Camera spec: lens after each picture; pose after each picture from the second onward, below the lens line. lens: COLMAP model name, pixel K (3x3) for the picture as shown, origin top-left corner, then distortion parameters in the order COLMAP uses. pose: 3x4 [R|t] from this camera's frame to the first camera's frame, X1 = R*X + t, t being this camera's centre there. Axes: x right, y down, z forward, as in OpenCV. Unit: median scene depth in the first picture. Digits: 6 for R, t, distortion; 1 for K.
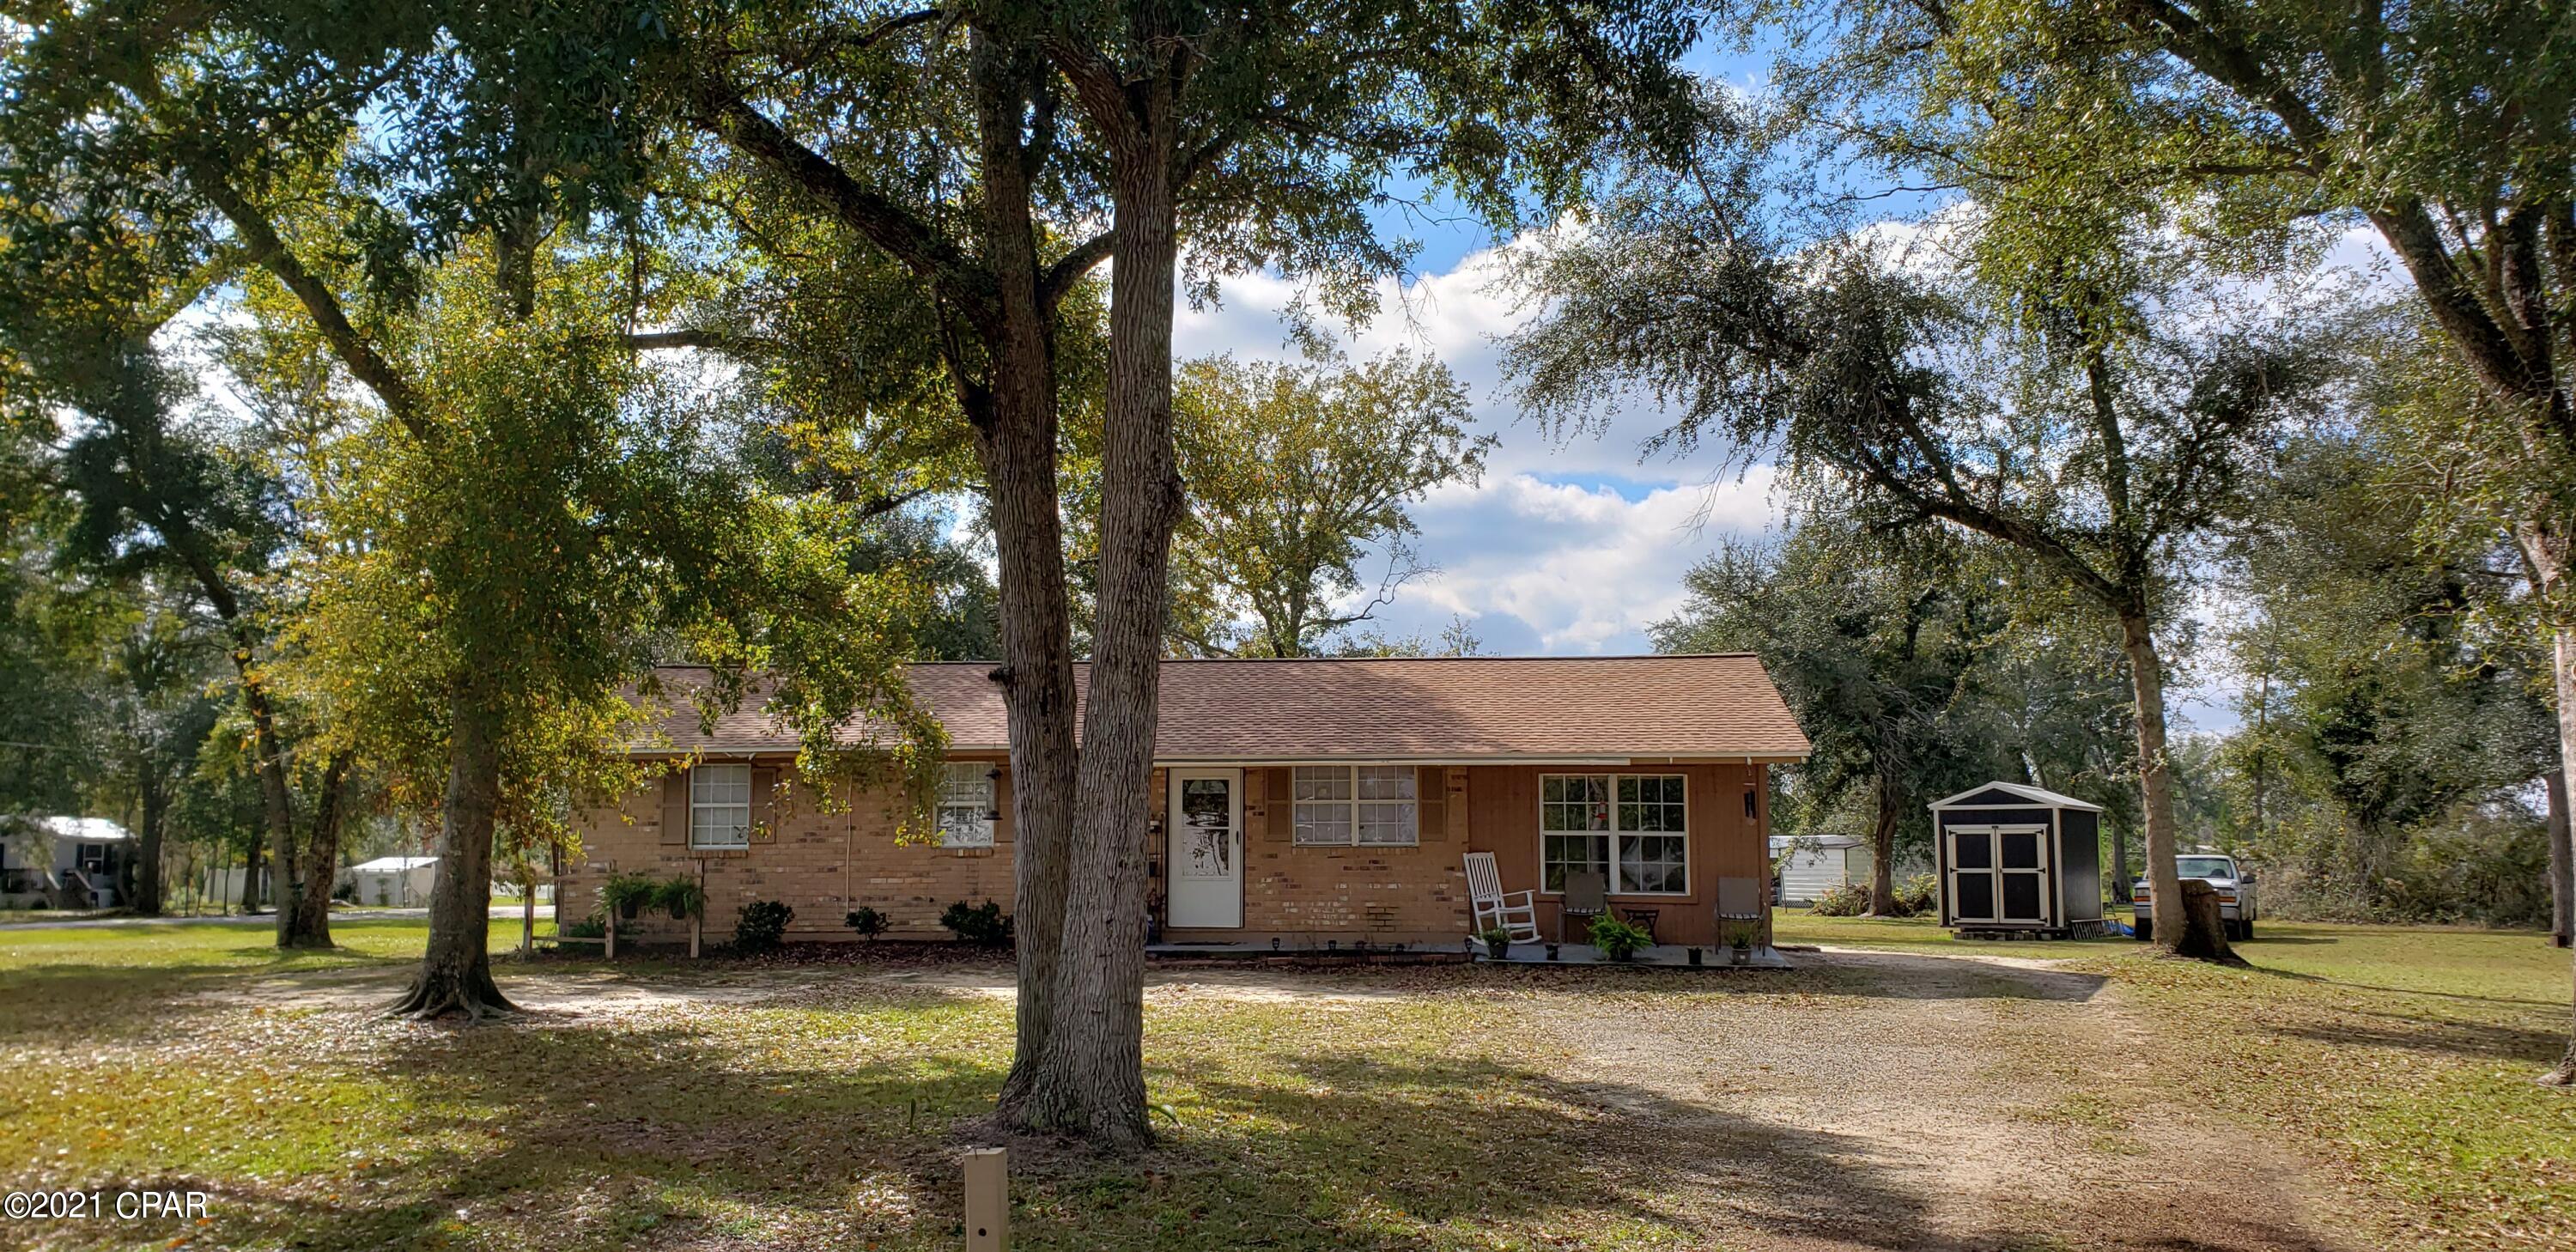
lens RADIAL K [[1957.8, 0, 1270.6], [0, 1957.8, 660.8], [0, 0, 1]] dist [0.177086, -0.382762]
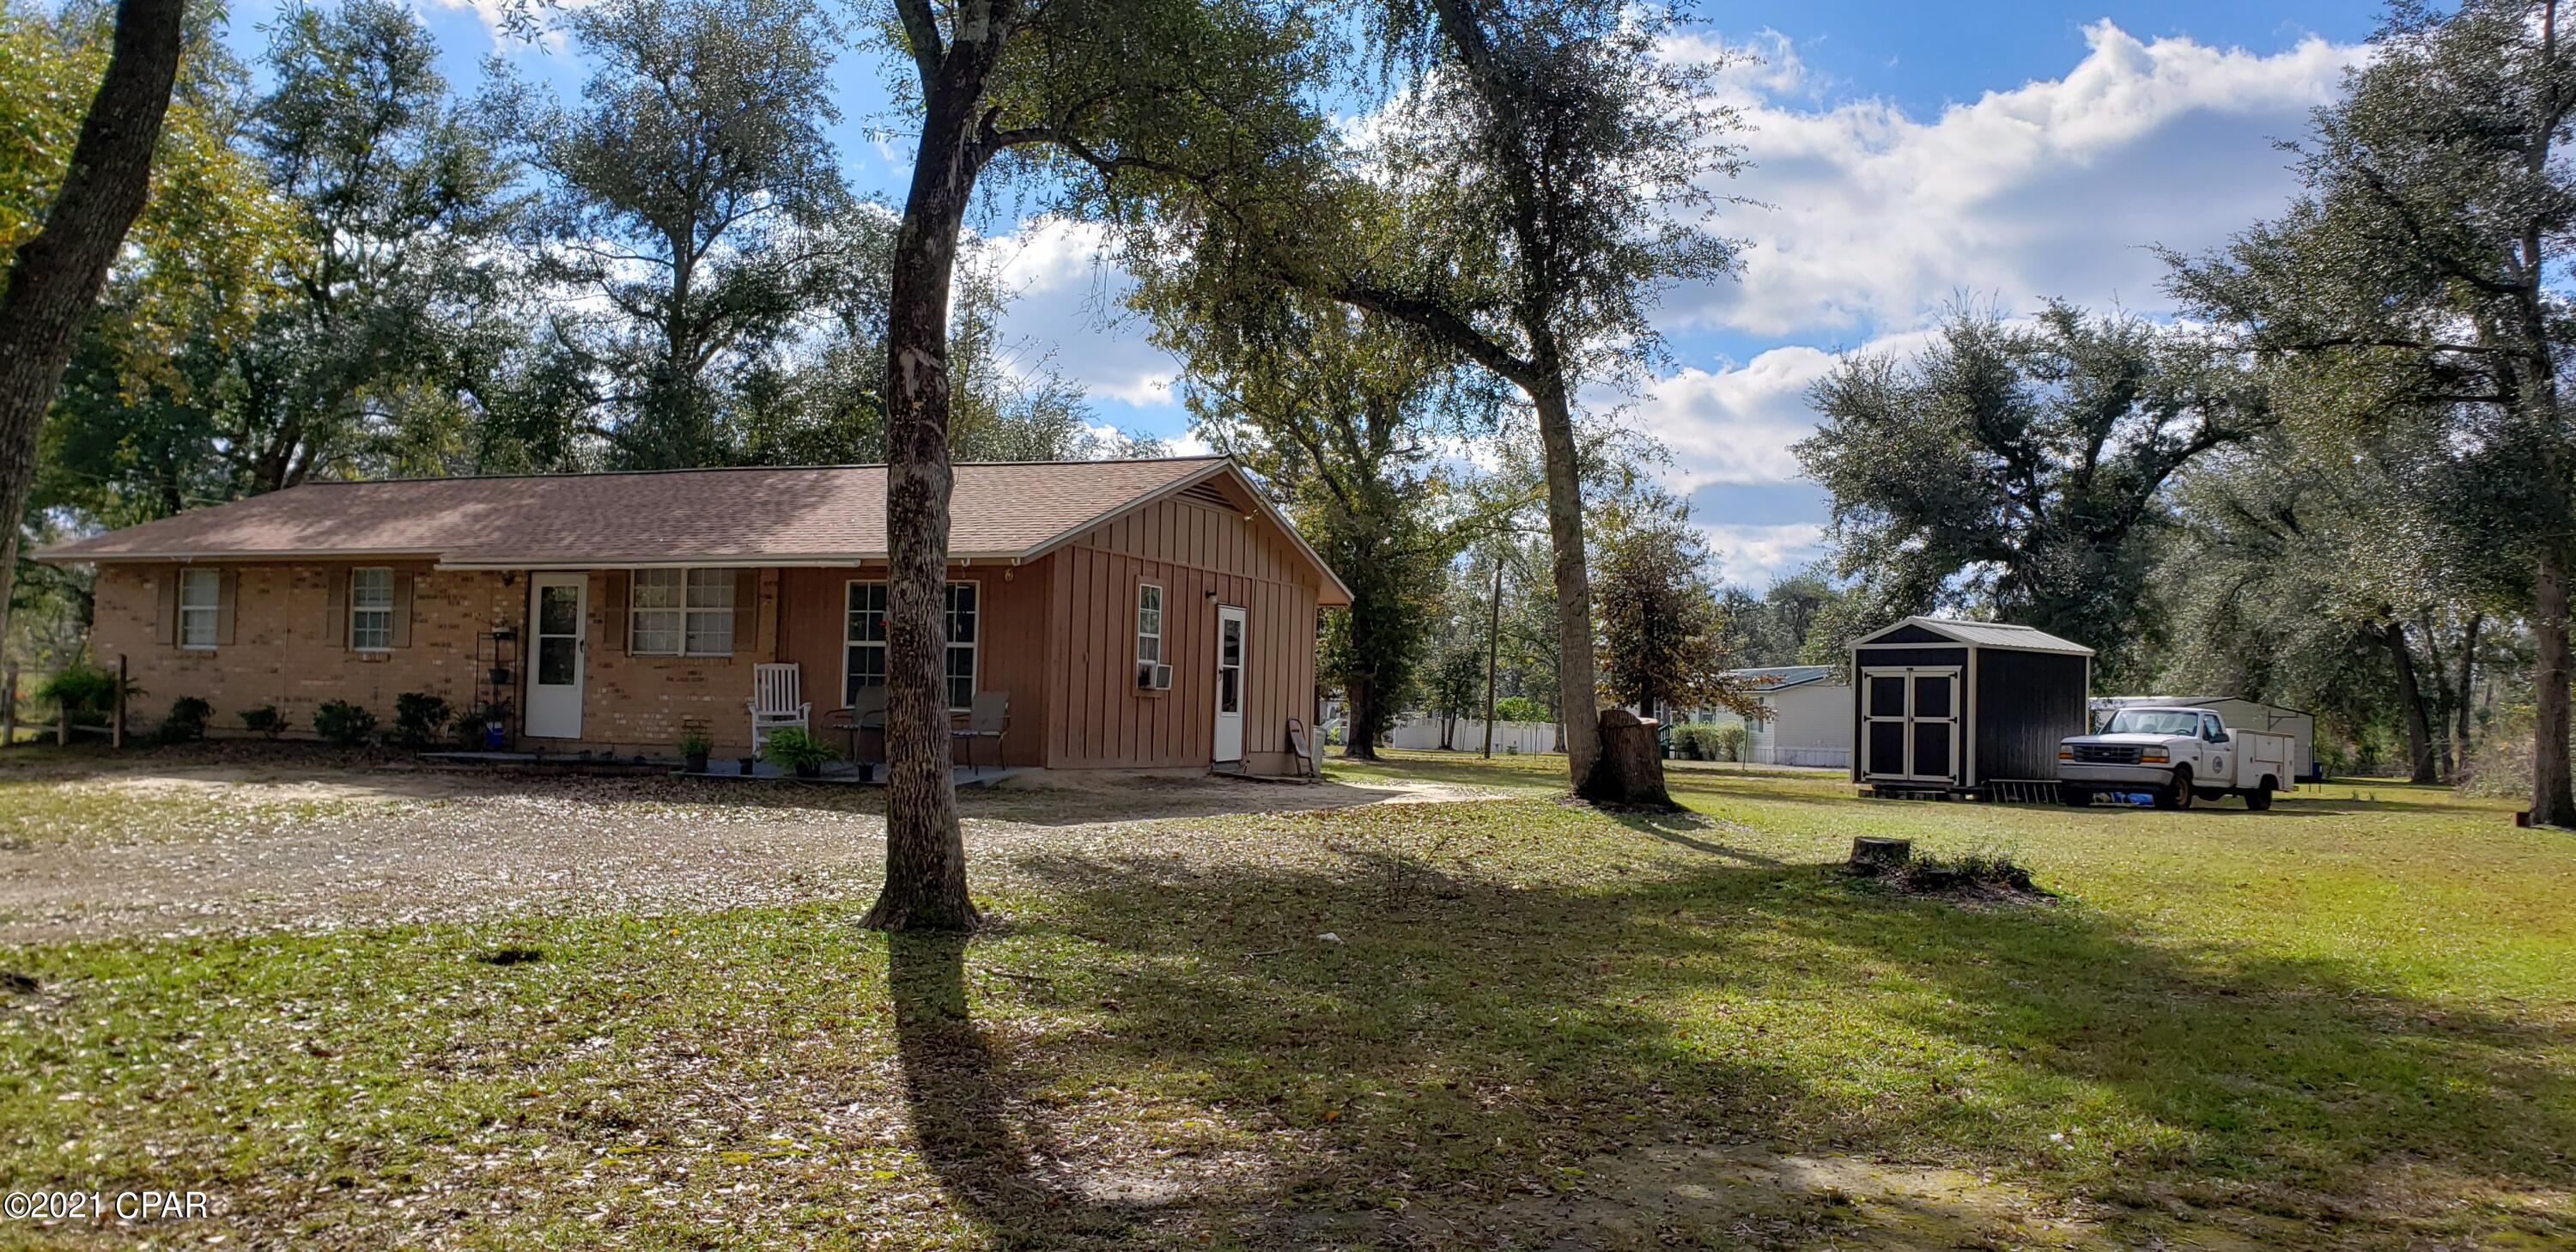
lens RADIAL K [[1957.8, 0, 1270.6], [0, 1957.8, 660.8], [0, 0, 1]] dist [0.177086, -0.382762]
pose [[0.952624, 0.016911, -0.303679, 0.582933], [0.004886, 0.997473, 0.070876, 0.029064], [0.304110, -0.069002, 0.950135, 0.167689]]
